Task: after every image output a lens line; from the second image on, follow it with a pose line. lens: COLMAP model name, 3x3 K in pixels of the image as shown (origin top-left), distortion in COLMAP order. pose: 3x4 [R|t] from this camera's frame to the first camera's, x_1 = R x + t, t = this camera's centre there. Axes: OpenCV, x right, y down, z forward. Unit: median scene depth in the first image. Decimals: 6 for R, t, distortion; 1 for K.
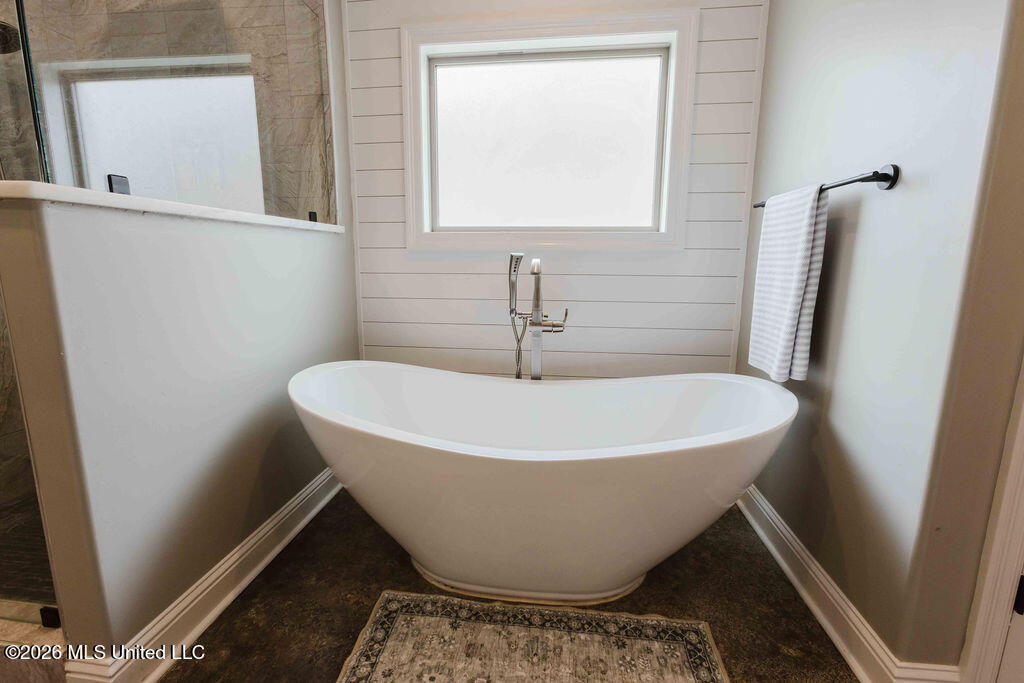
lens RADIAL K [[464.1, 0, 500.5], [0, 464.1, 331.9], [0, 0, 1]] dist [-0.000410, 0.005272]
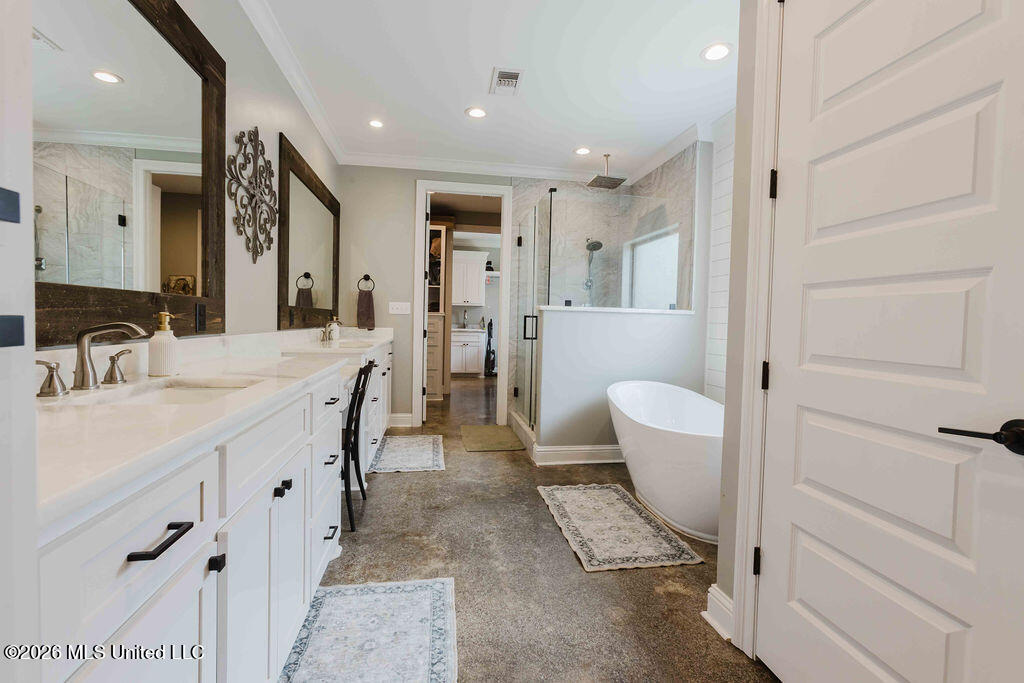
lens RADIAL K [[452.0, 0, 505.5], [0, 452.0, 335.0], [0, 0, 1]] dist [-0.018406, 0.012043]
pose [[0.286067, 0.040811, -0.957340, 1.652397], [-0.193625, 0.980944, -0.016041, 0.041172], [0.938443, 0.189954, 0.288518, -0.194502]]
